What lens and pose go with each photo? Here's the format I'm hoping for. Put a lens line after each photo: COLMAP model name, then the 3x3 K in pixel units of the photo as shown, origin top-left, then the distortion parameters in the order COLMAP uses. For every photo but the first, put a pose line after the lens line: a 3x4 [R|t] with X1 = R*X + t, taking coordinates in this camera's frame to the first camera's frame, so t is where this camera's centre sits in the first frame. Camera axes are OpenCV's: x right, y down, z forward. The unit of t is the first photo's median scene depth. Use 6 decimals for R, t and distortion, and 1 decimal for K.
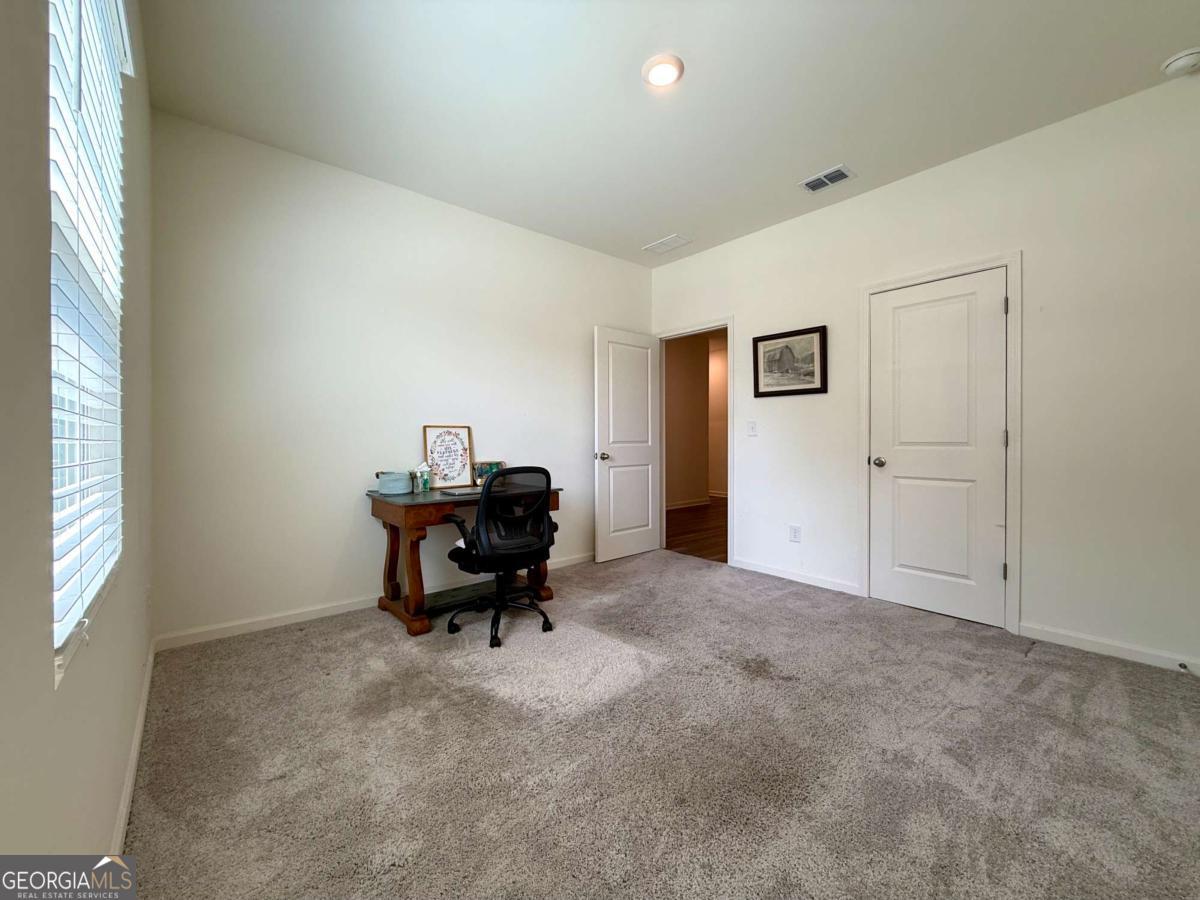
lens RADIAL K [[487.0, 0, 601.0], [0, 487.0, 440.3], [0, 0, 1]] dist [0.002061, -0.000078]
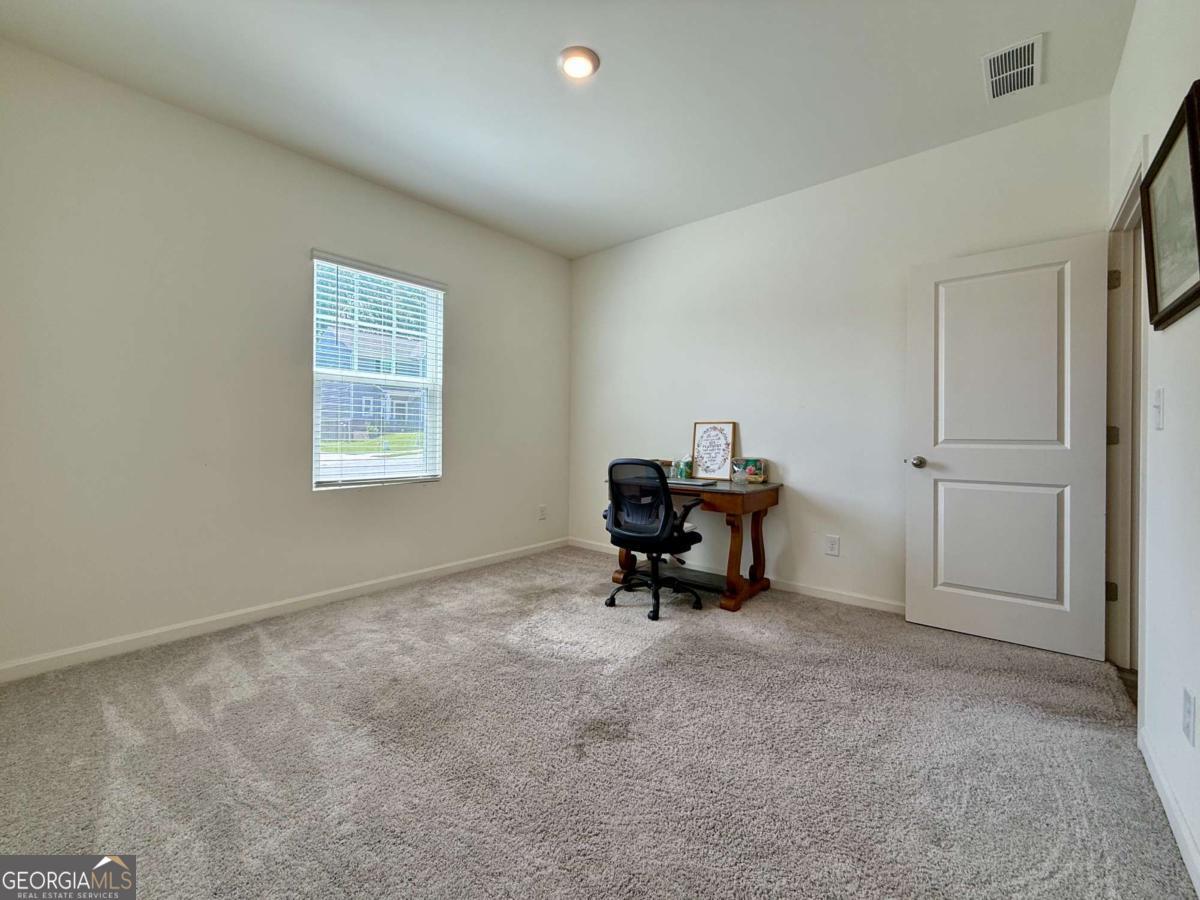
lens RADIAL K [[487.0, 0, 586.3], [0, 487.0, 431.3], [0, 0, 1]] dist [0.002061, -0.000078]
pose [[0.148624, -0.002724, -0.988890, 0.709265], [-0.008445, 0.999956, -0.004024, -0.002386], [0.988858, 0.008949, 0.148594, 0.557306]]
